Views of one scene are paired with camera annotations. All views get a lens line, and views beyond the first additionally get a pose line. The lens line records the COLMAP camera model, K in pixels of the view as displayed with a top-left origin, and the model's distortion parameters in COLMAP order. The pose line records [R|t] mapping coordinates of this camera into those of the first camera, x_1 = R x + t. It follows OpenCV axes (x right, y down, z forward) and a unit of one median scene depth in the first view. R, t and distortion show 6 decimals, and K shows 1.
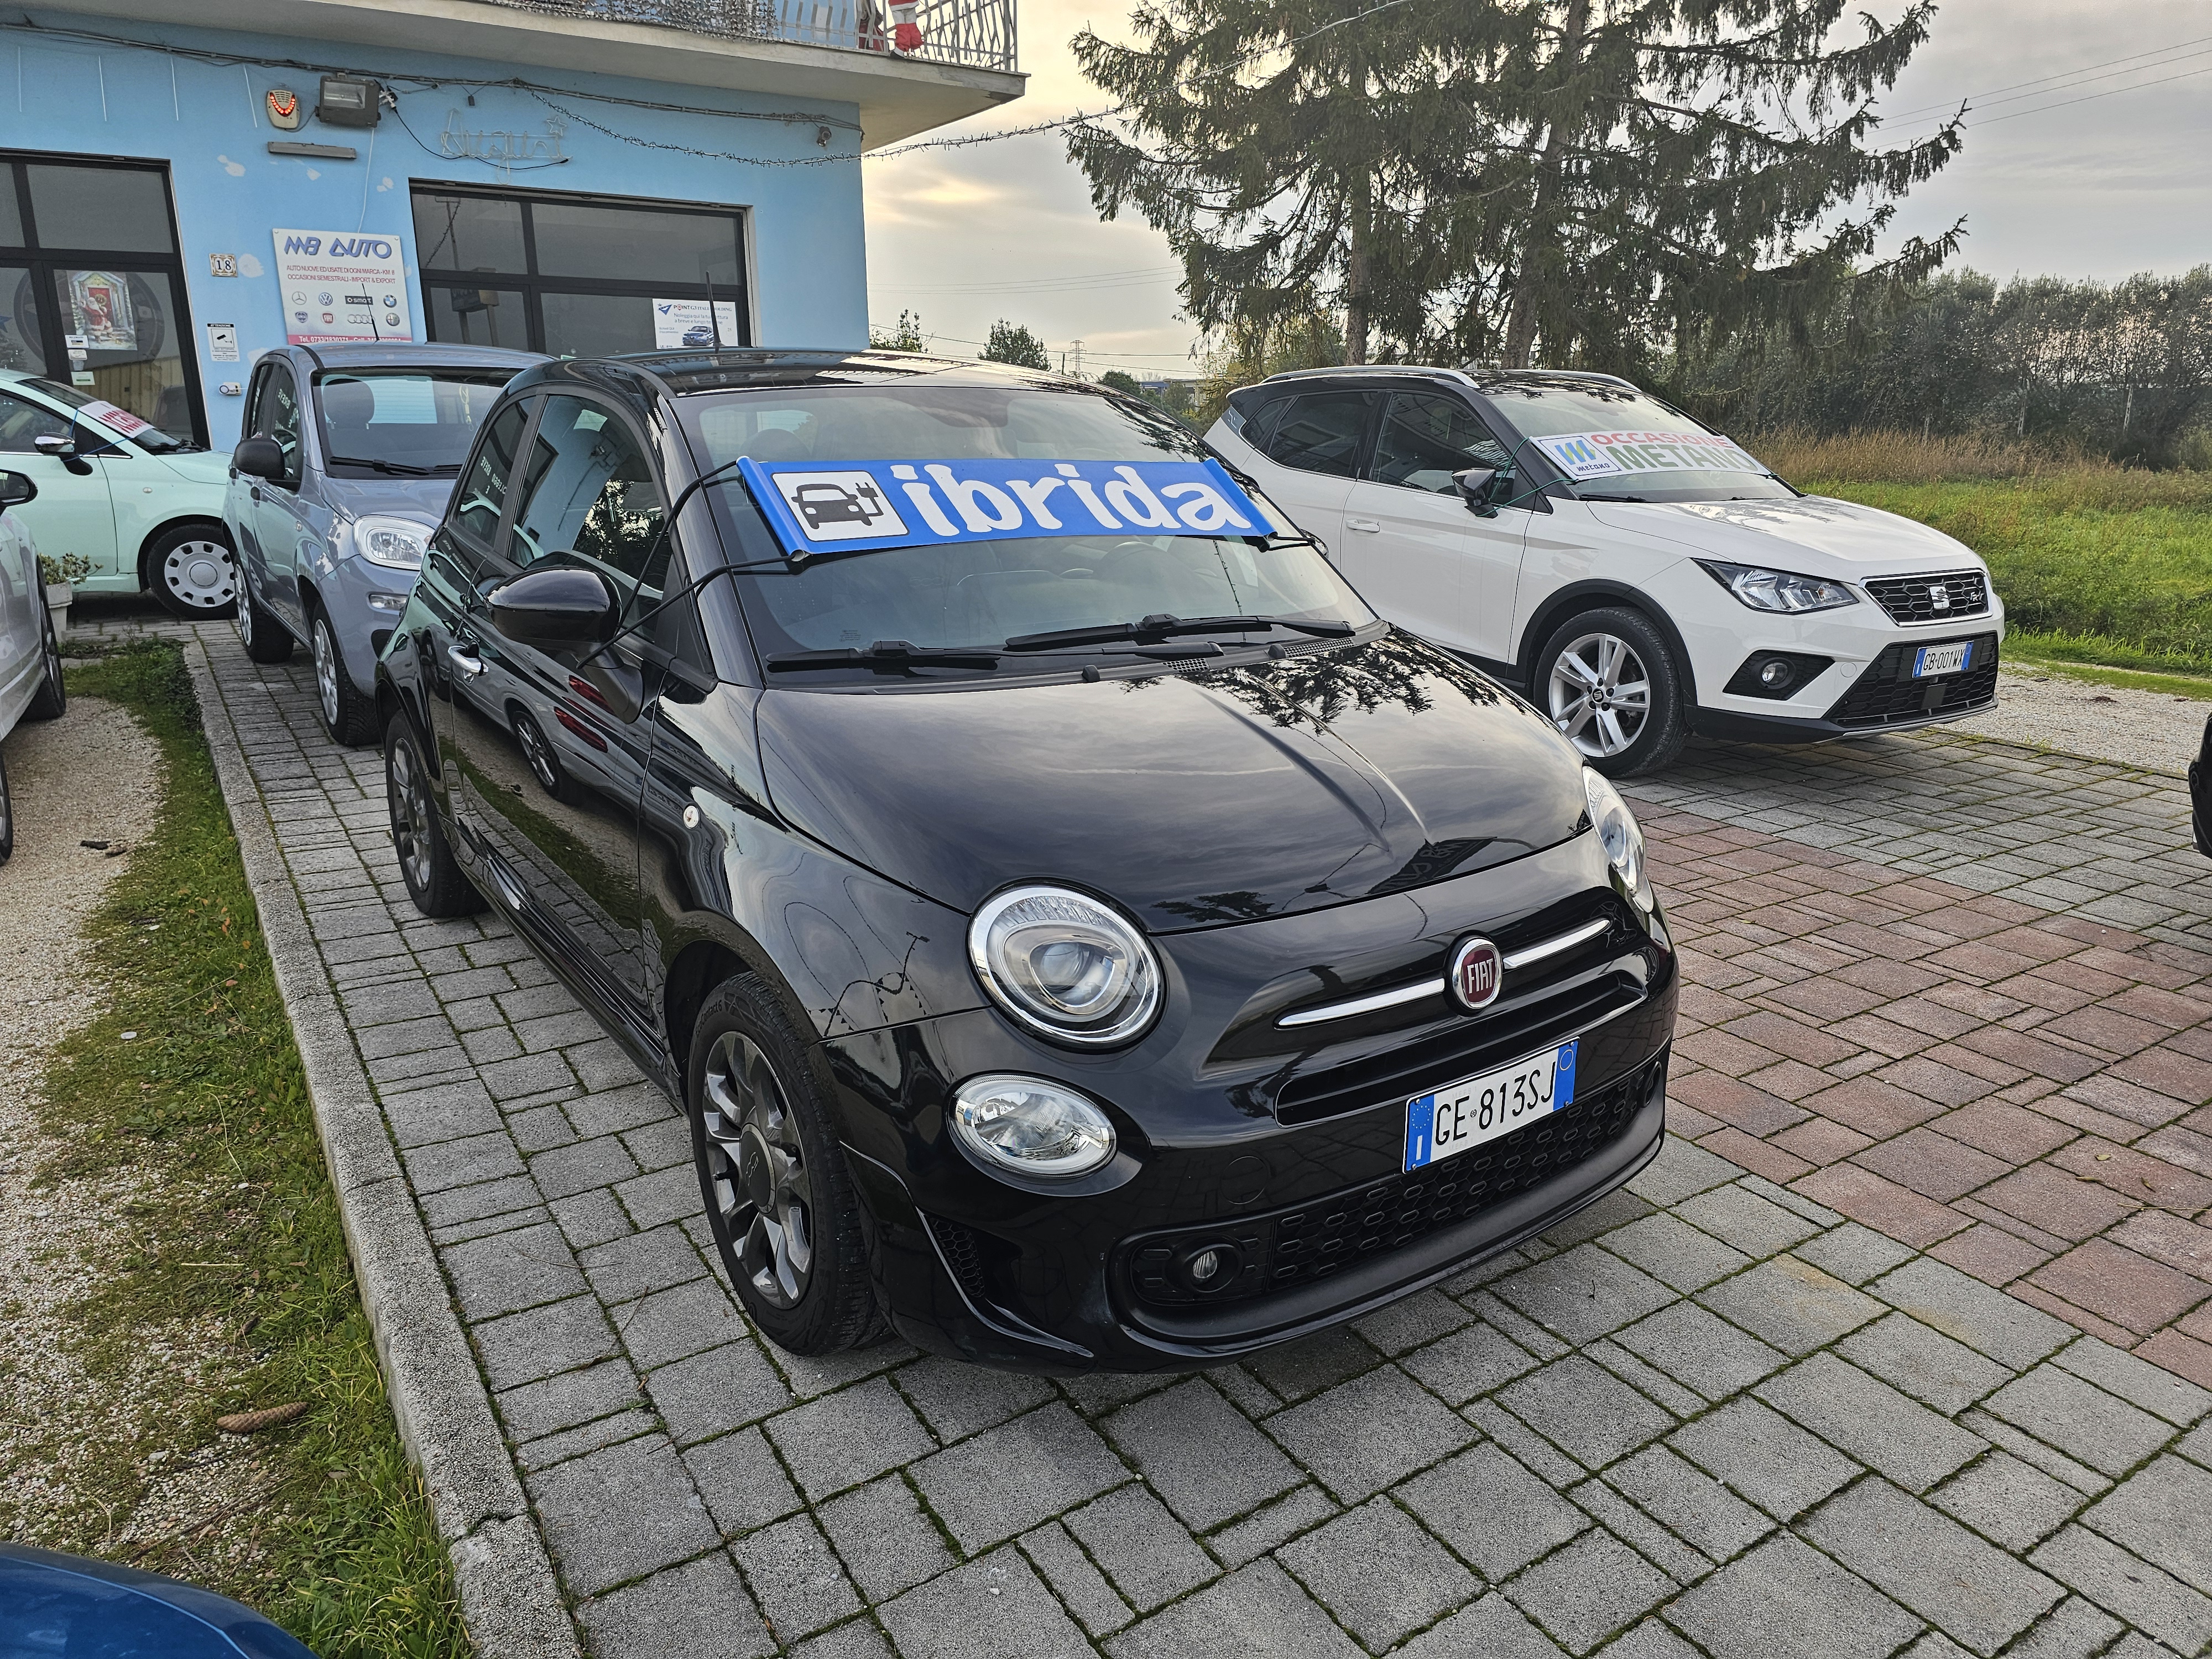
lens RADIAL K [[1486.8, 0, 1130.1], [0, 1486.8, 789.5], [0, 0, 1]] dist [0.061781, -0.061027]
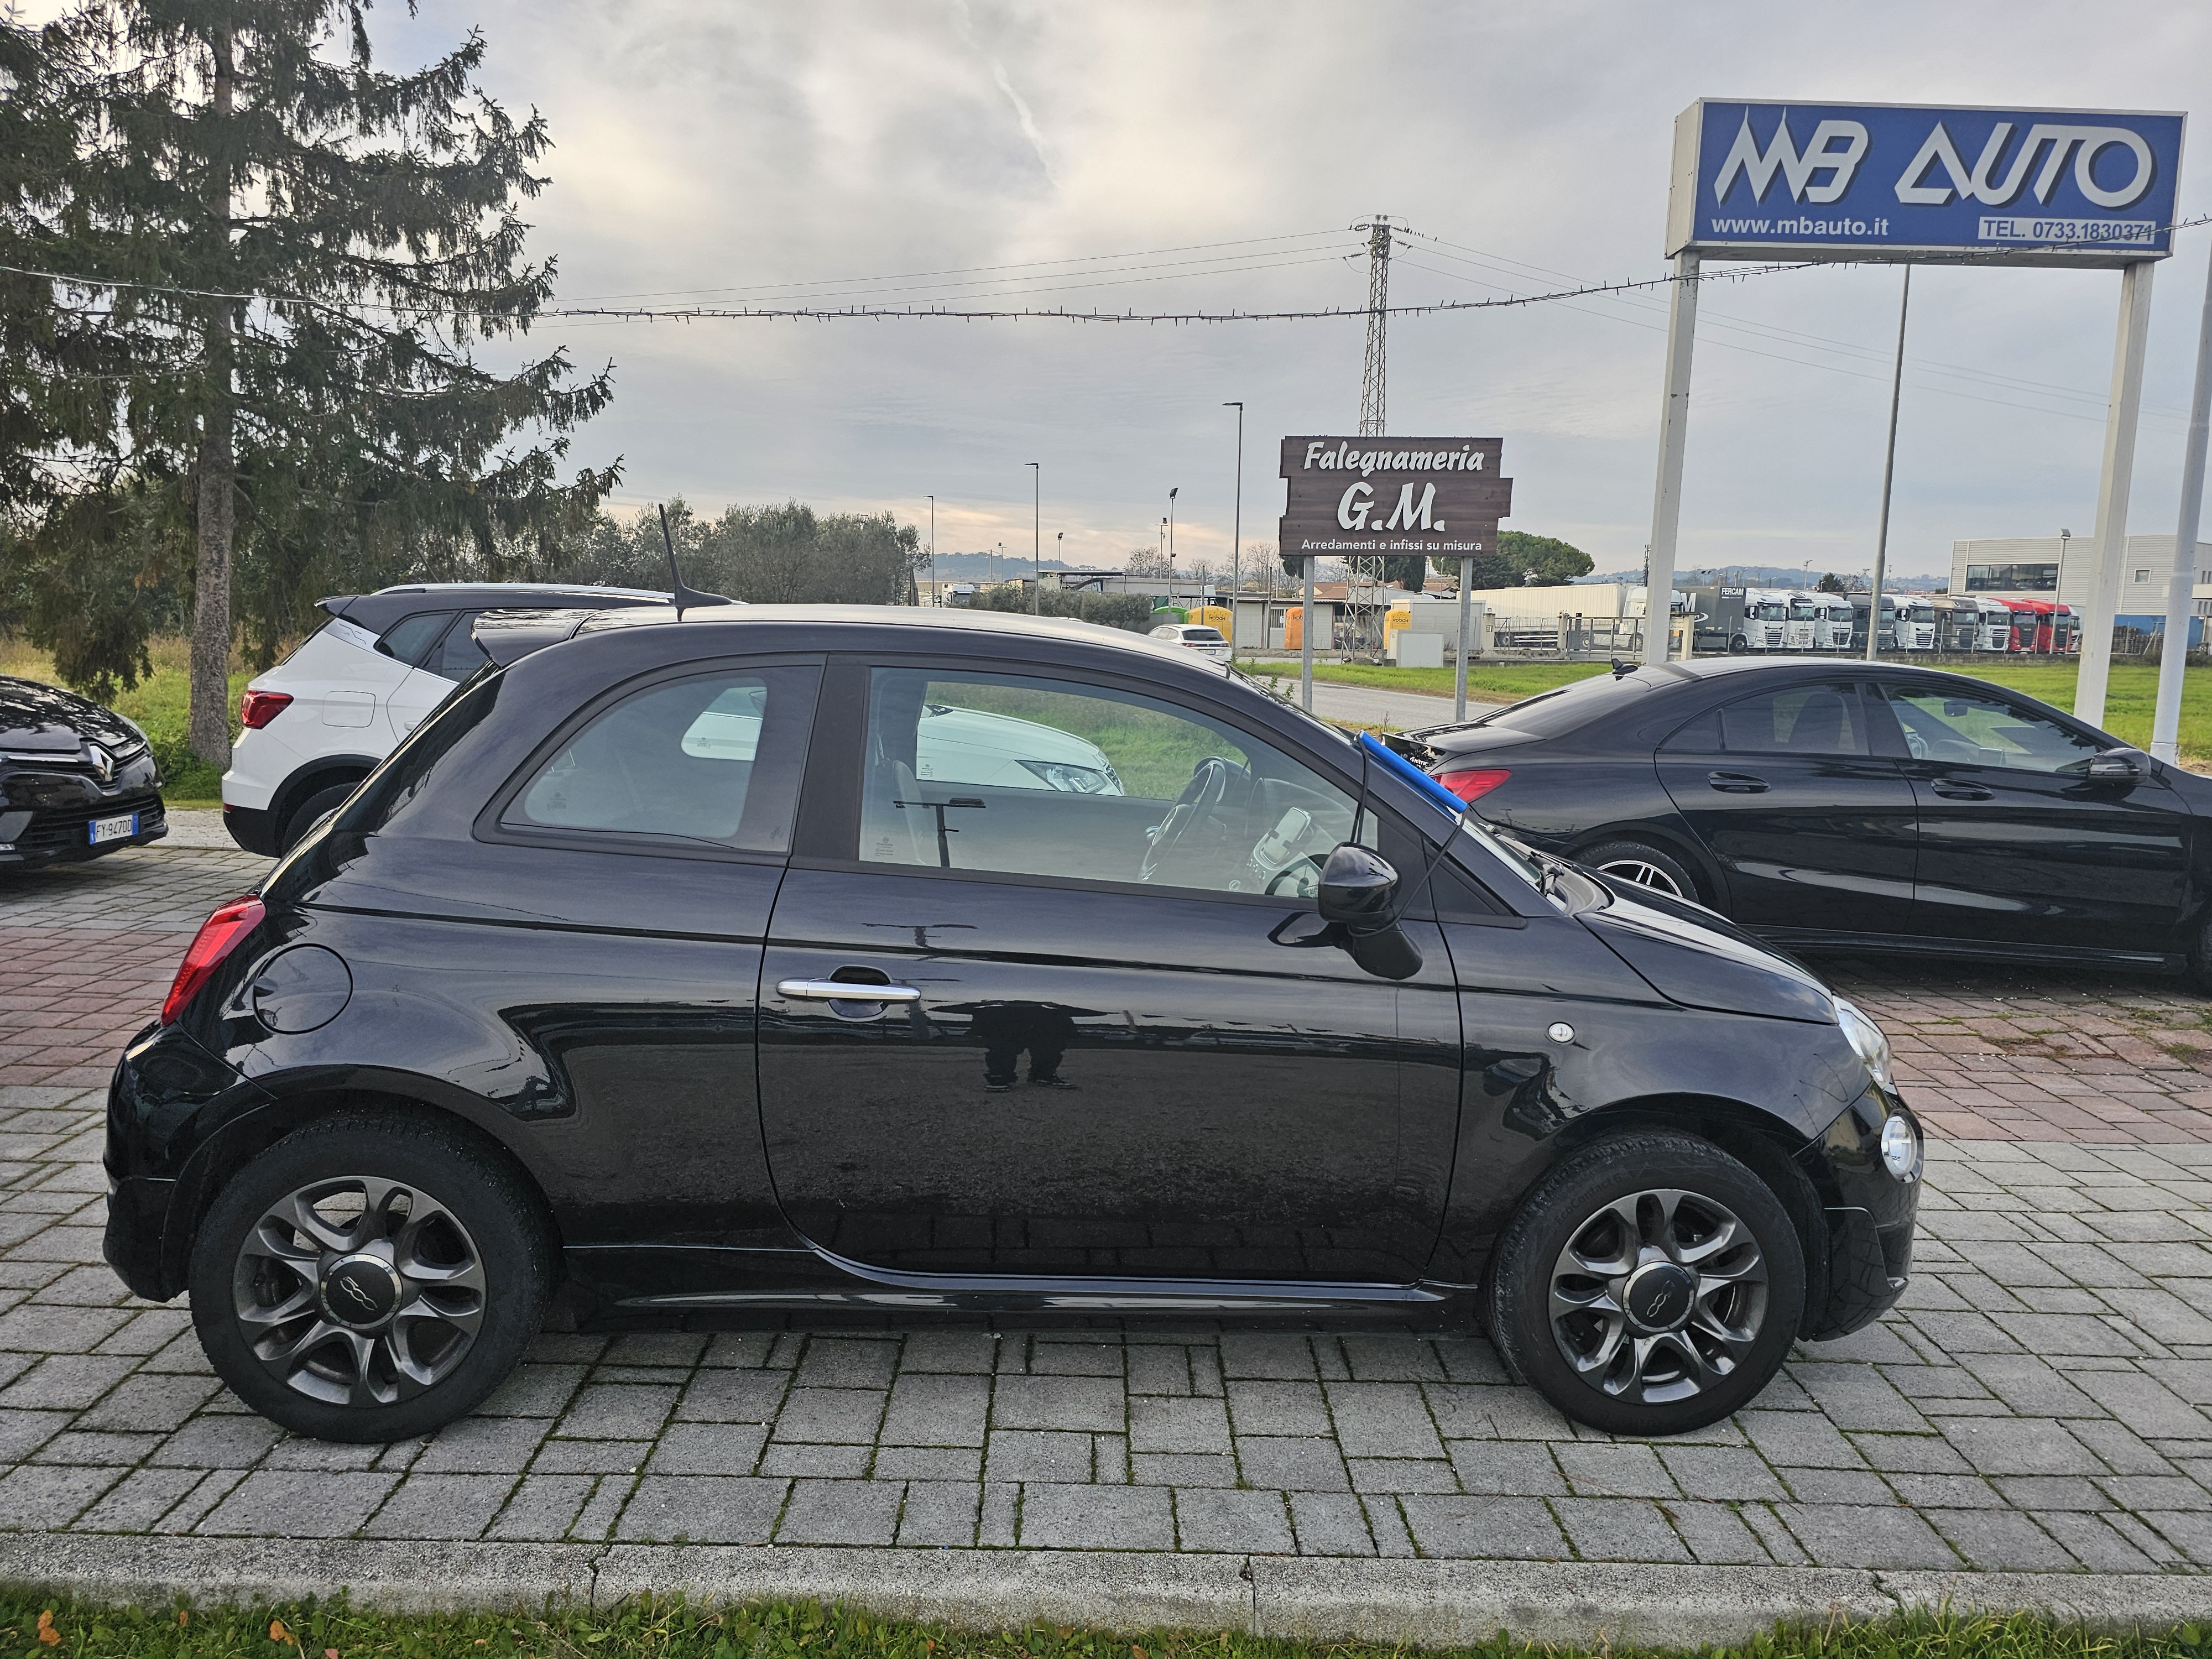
lens RADIAL K [[1467.8, 0, 1107.0], [0, 1467.8, 825.1], [0, 0, 1]] dist [0.065602, -0.064458]
pose [[0.530556, -0.108462, 0.840682, -1.119960], [0.186284, 0.982453, 0.009188, -0.172030], [-0.826927, 0.151731, 0.541451, 0.493426]]
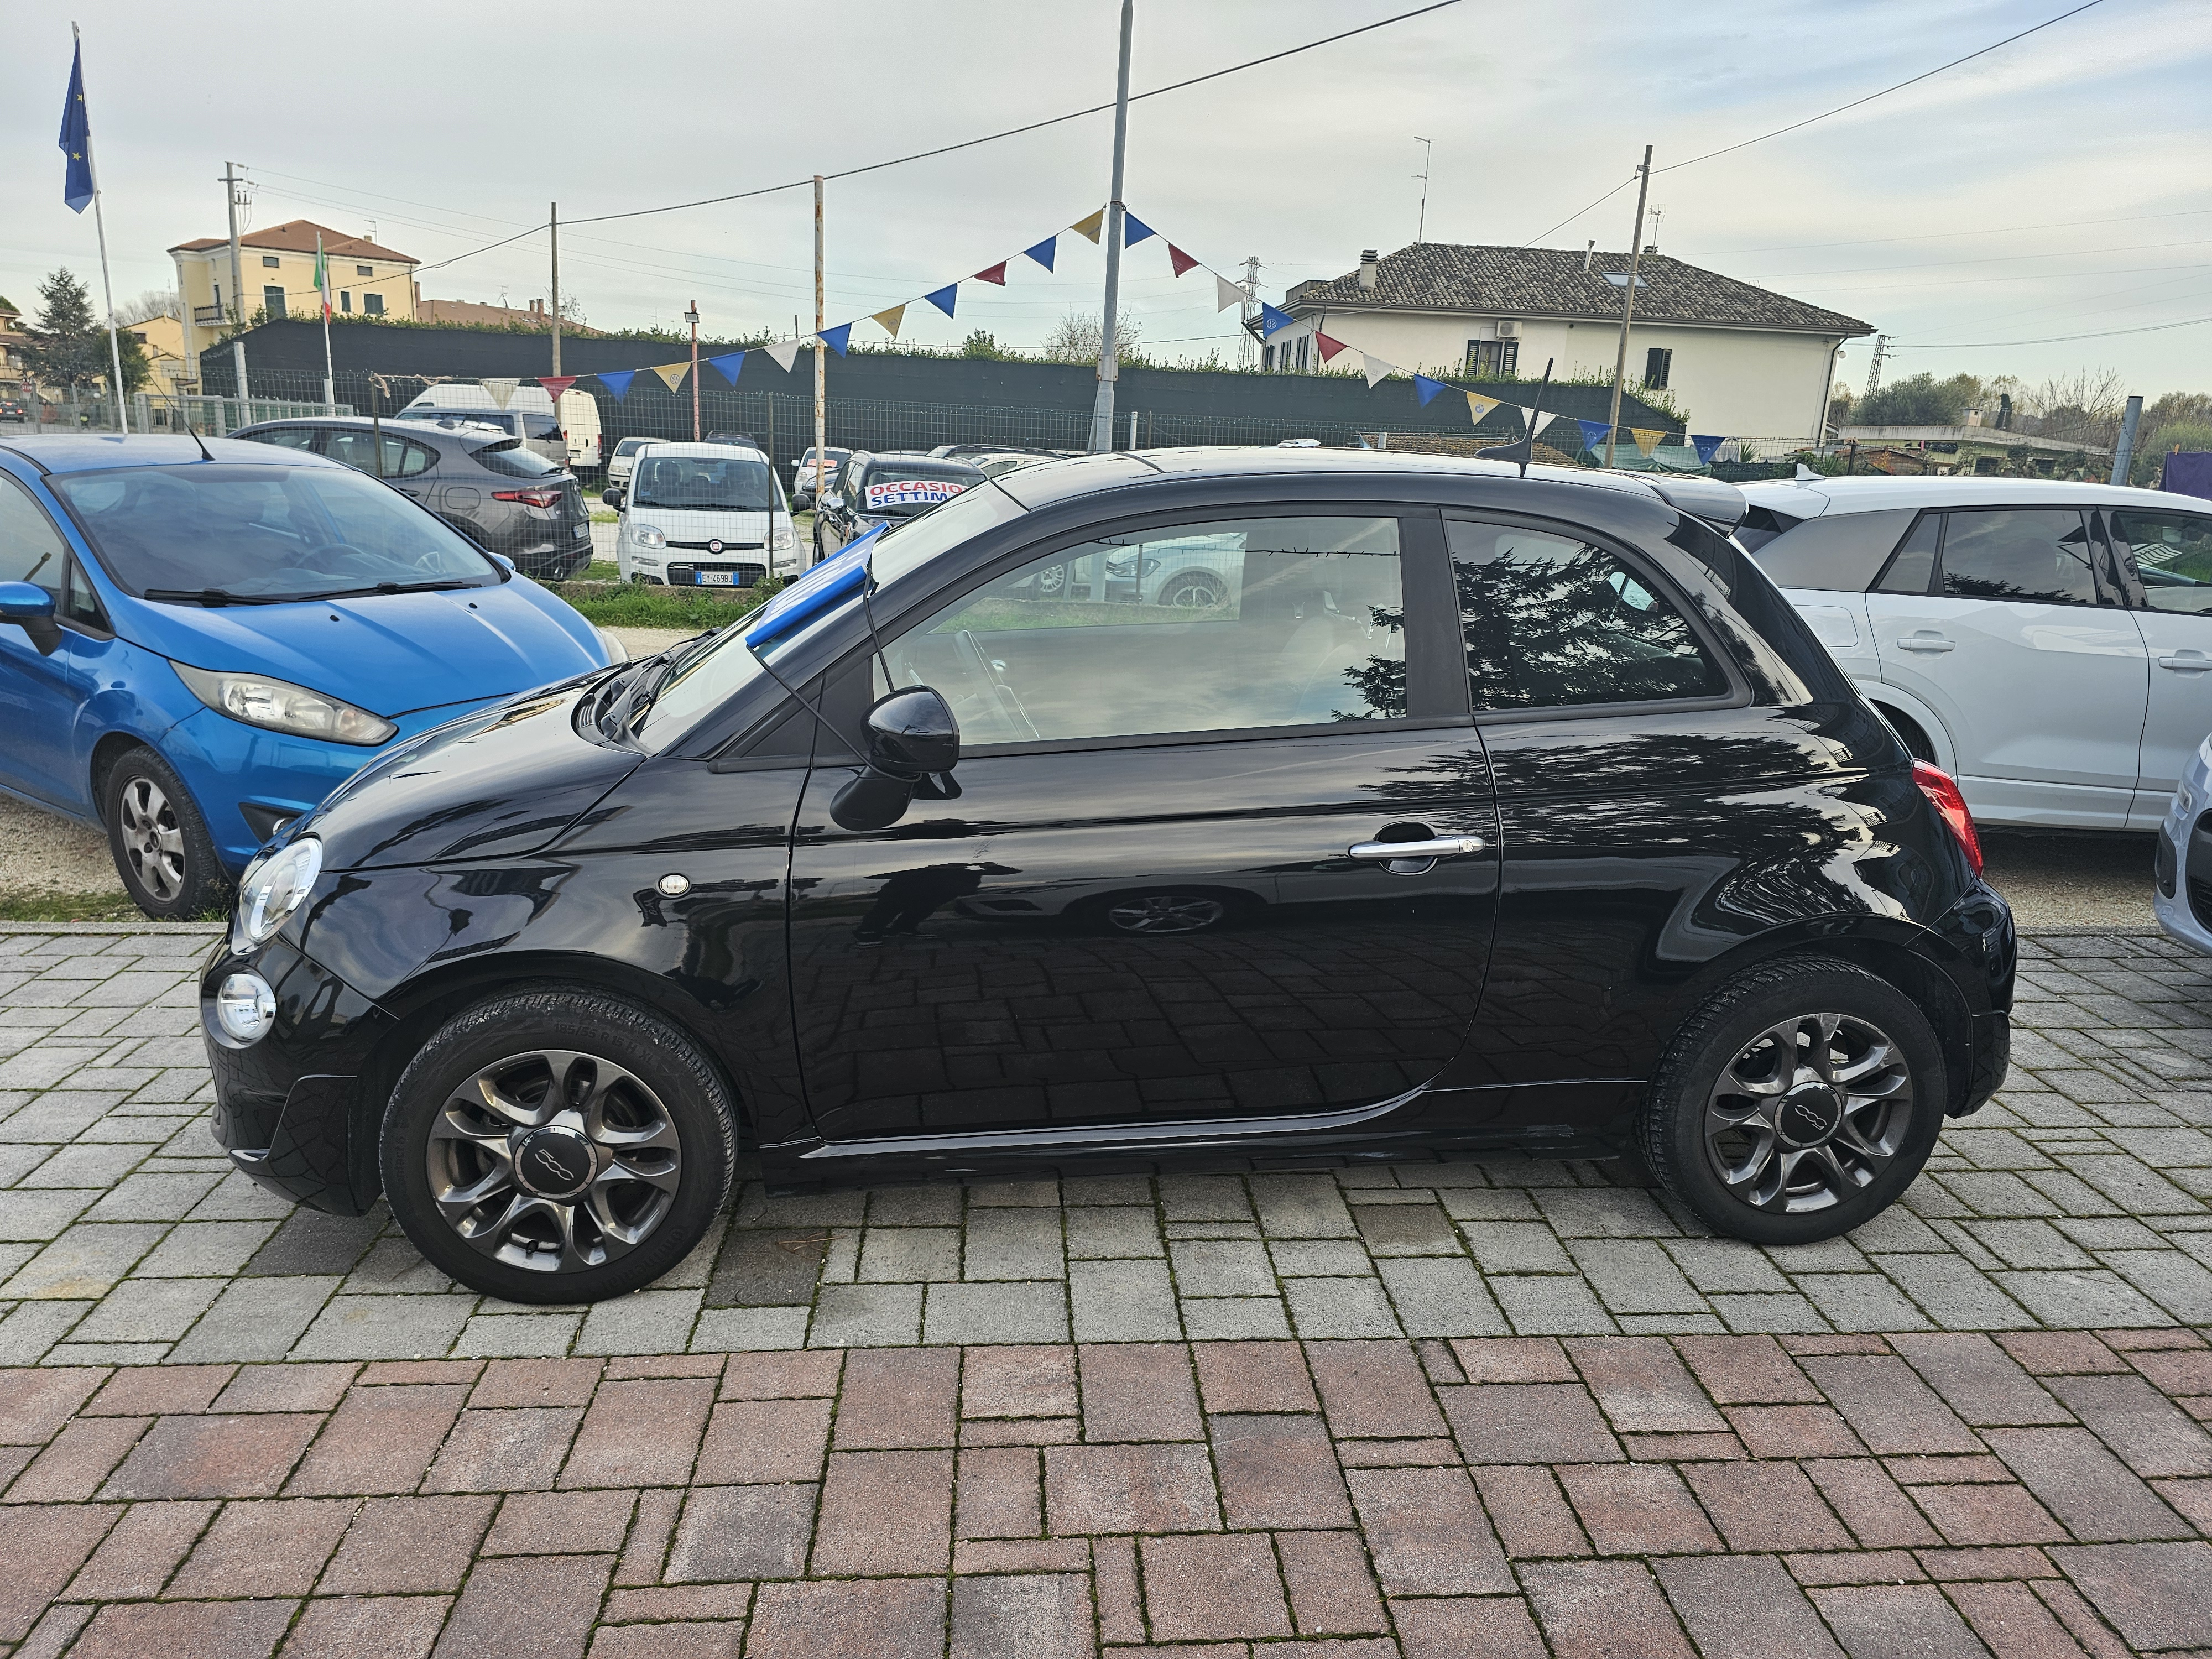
lens RADIAL K [[1467.8, 0, 1107.0], [0, 1467.8, 825.1], [0, 0, 1]] dist [0.065602, -0.064458]
pose [[-0.490287, 0.208219, -0.846324, 0.767773], [-0.252448, 0.895490, 0.366562, -0.454302], [0.834200, 0.393373, -0.386483, 1.582563]]
